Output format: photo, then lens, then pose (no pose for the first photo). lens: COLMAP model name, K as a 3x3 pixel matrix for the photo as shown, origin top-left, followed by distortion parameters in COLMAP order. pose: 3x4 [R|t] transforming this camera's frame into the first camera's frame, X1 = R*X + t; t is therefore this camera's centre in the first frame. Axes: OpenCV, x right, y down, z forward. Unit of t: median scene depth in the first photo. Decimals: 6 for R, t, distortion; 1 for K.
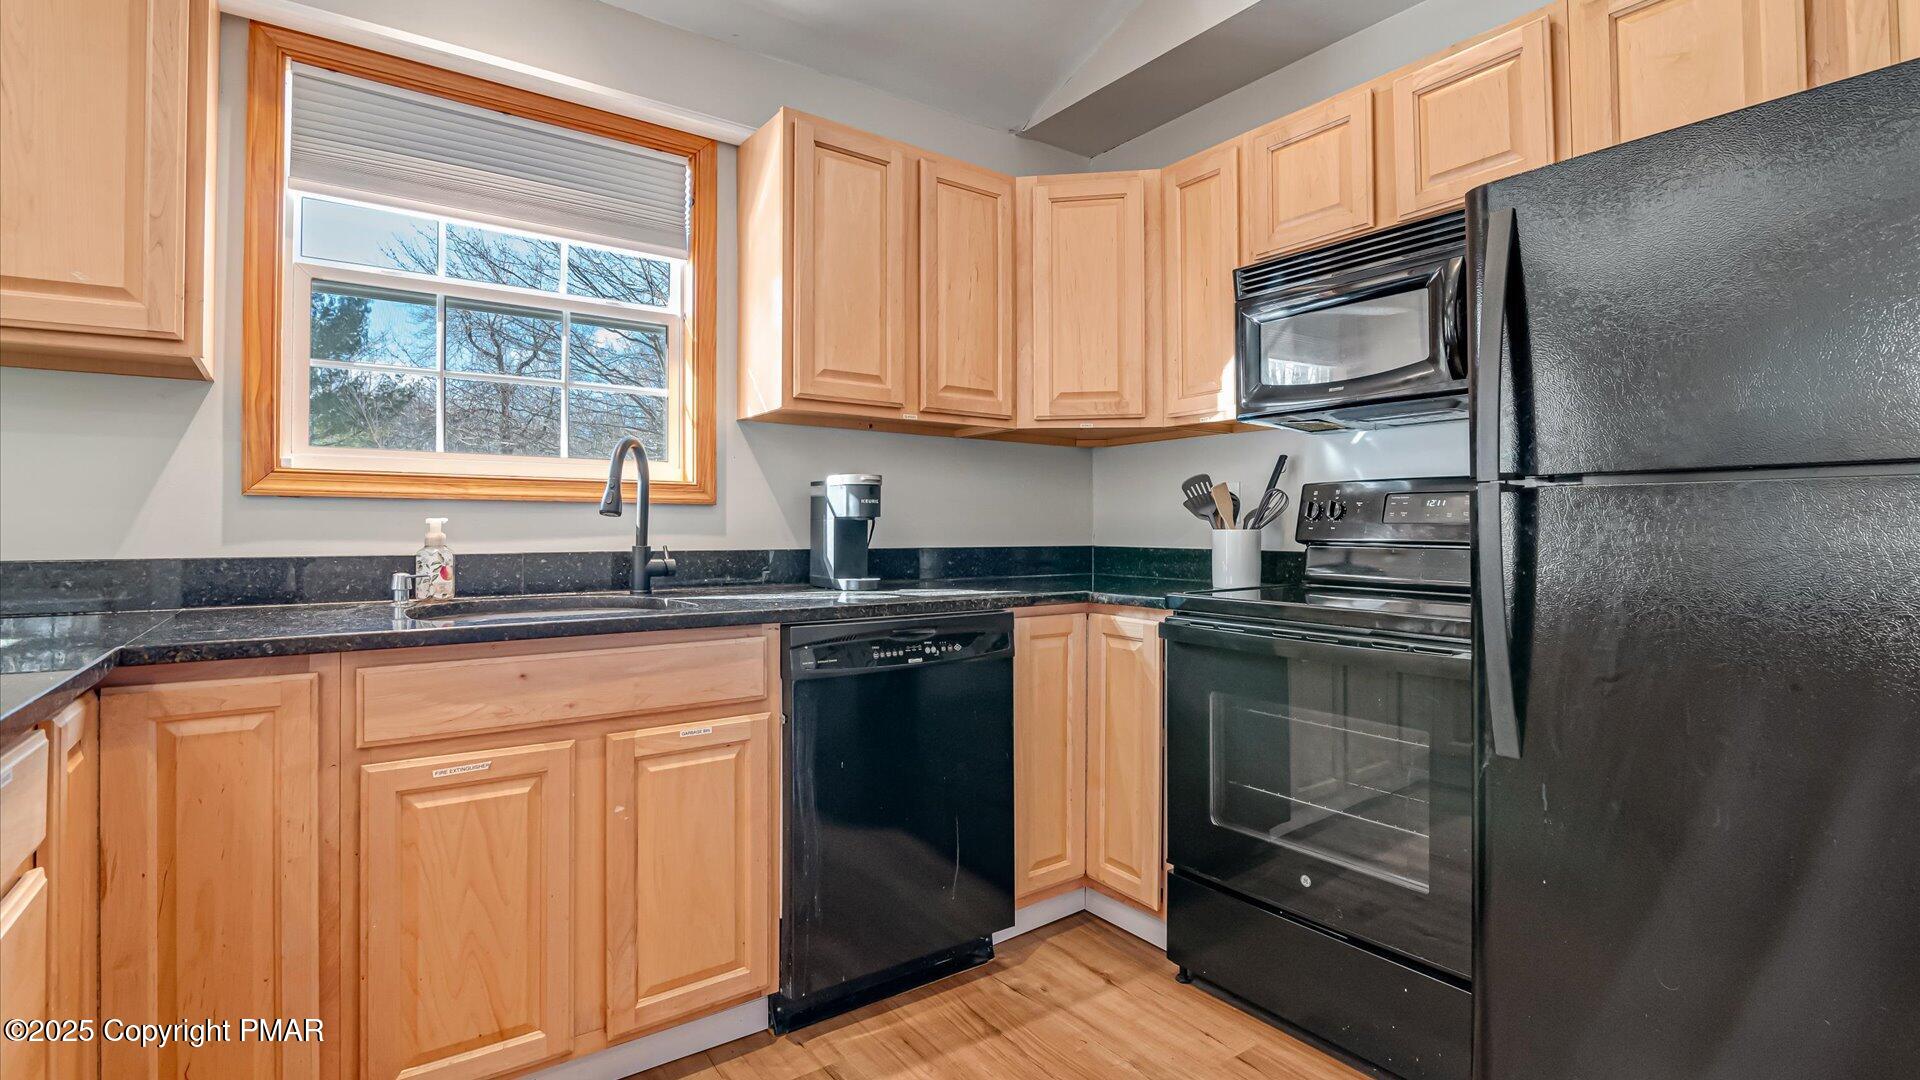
lens RADIAL K [[891.3, 0, 959.1], [0, 891.3, 518.1], [0, 0, 1]] dist [-0.020272, 0.001589]
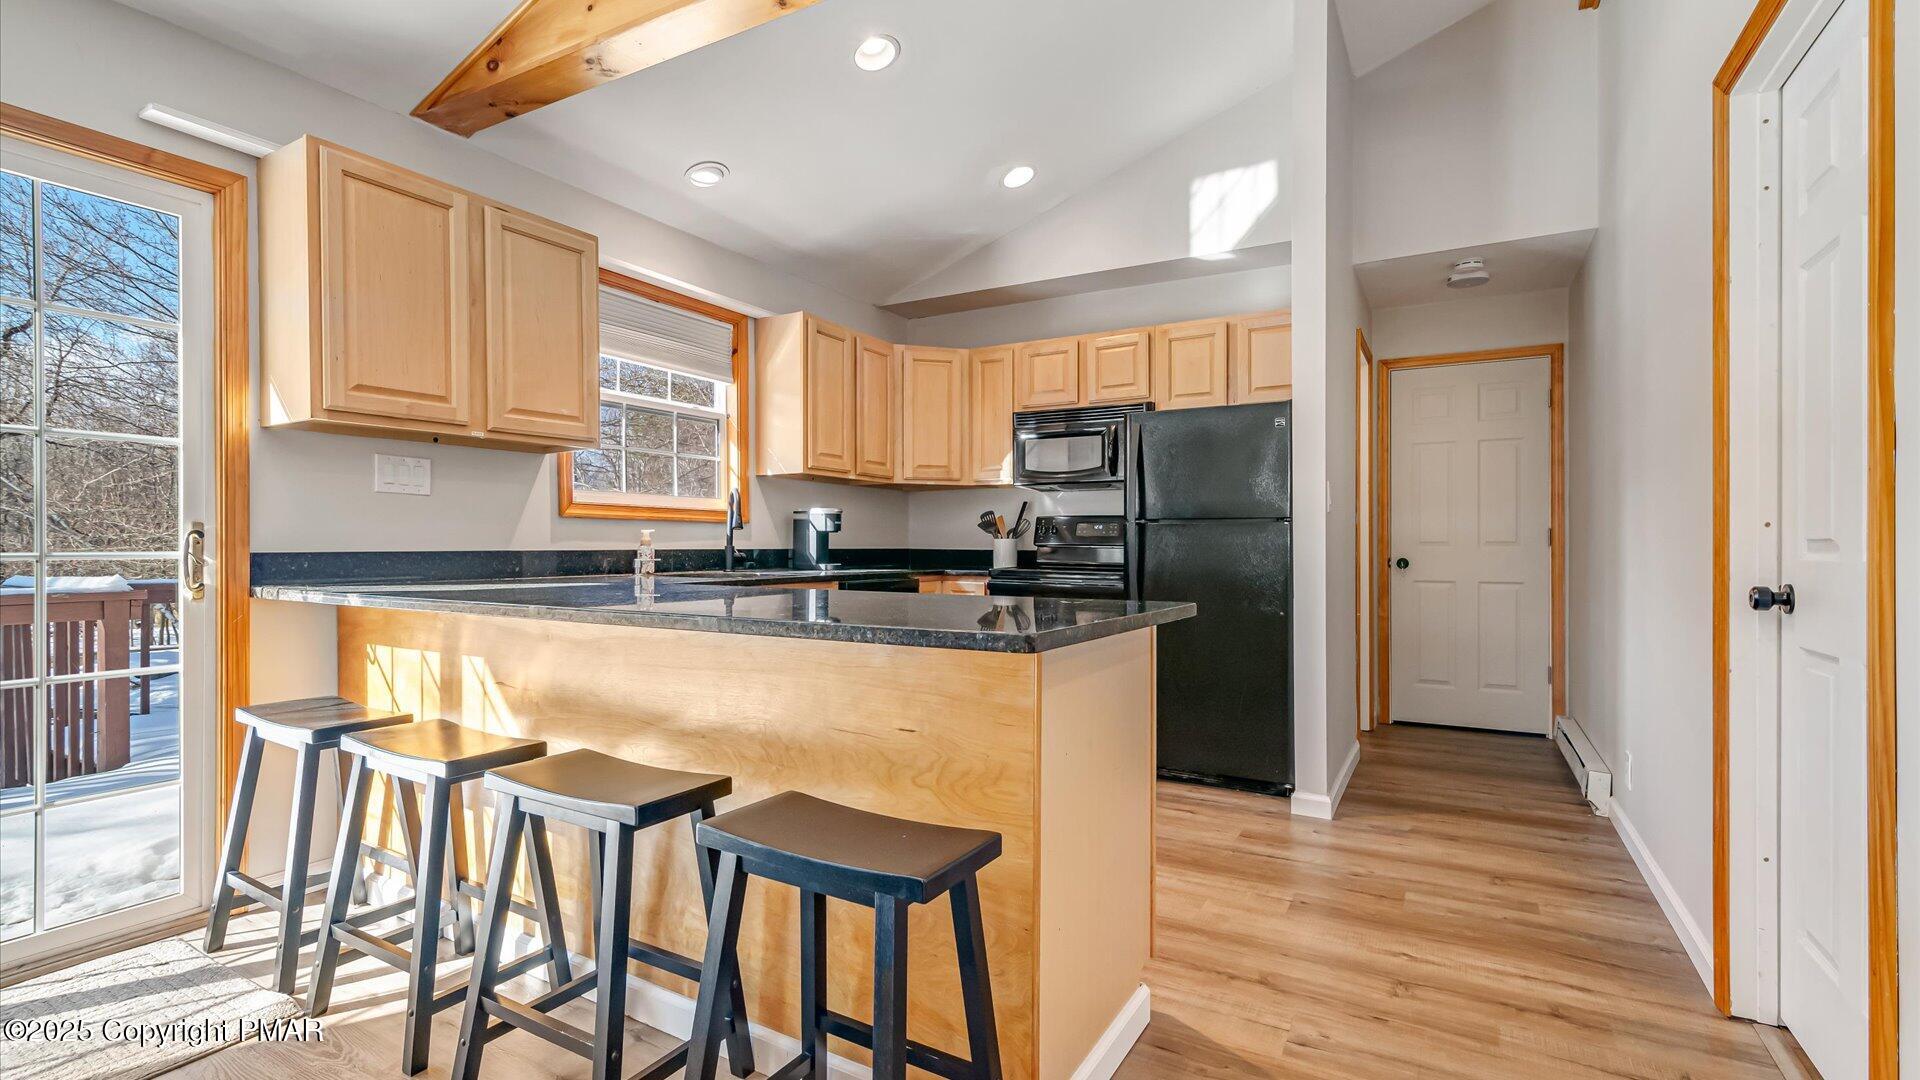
lens RADIAL K [[866.6, 0, 955.4], [0, 866.6, 543.6], [0, 0, 1]] dist [-0.001480, 0.000851]
pose [[0.915025, 0.003209, 0.403384, -0.656632], [-0.008243, 0.999908, 0.010742, 0.003886], [-0.403312, -0.013155, 0.914968, -0.830103]]
